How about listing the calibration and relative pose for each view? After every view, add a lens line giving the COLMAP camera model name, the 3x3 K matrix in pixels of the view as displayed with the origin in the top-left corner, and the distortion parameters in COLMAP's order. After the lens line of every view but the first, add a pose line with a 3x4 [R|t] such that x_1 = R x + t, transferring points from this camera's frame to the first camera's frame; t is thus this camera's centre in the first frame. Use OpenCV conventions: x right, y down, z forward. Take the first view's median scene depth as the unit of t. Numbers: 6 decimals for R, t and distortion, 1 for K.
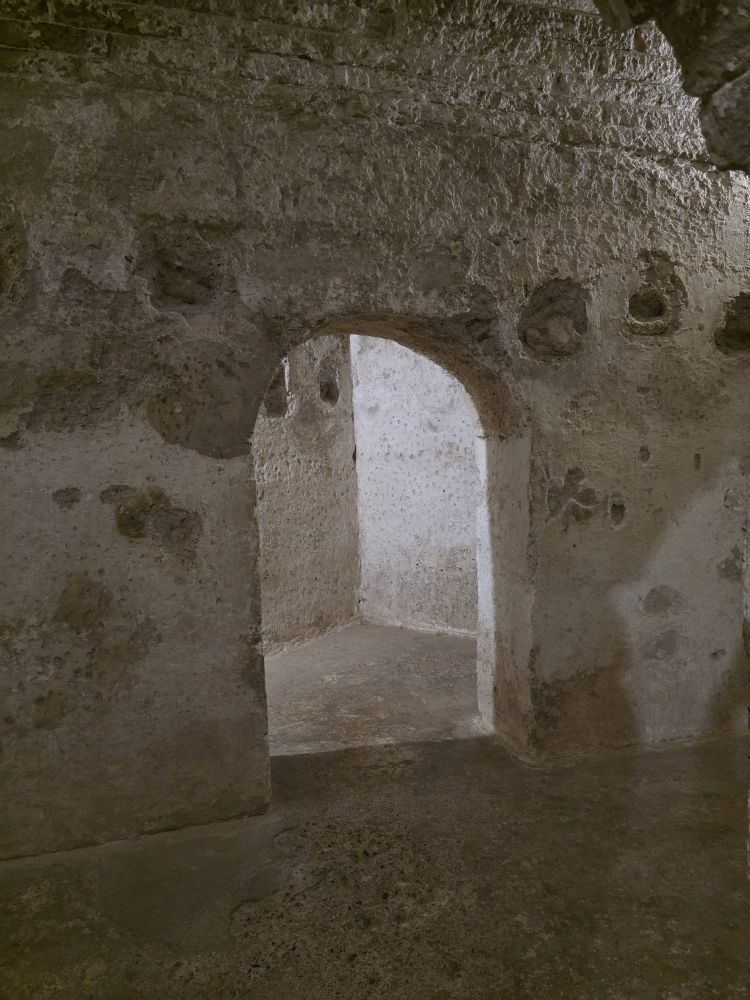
lens RADIAL K [[667.3, 0, 375.3], [0, 667.3, 500.3], [0, 0, 1]] dist [0.016973, -0.001997]
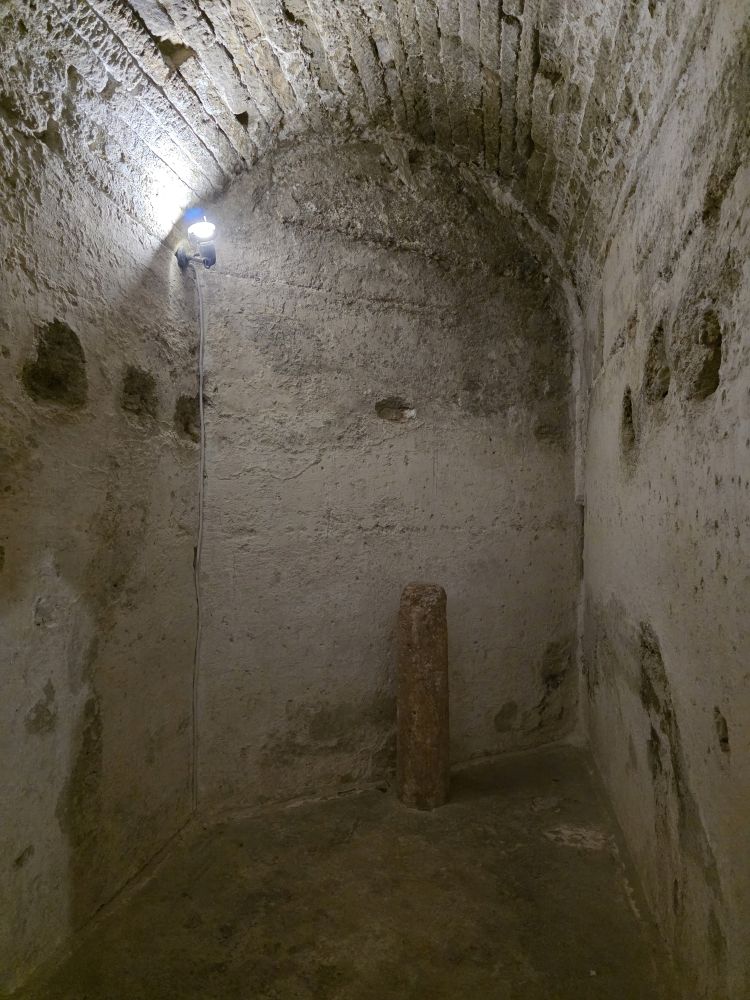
lens RADIAL K [[667.3, 0, 375.4], [0, 667.3, 500.9], [0, 0, 1]] dist [0.016973, -0.001997]
pose [[0.432283, 0.050133, 0.900343, 0.061140], [0.055473, 0.995084, -0.082043, -0.040606], [-0.900030, 0.085410, 0.427377, 0.407129]]
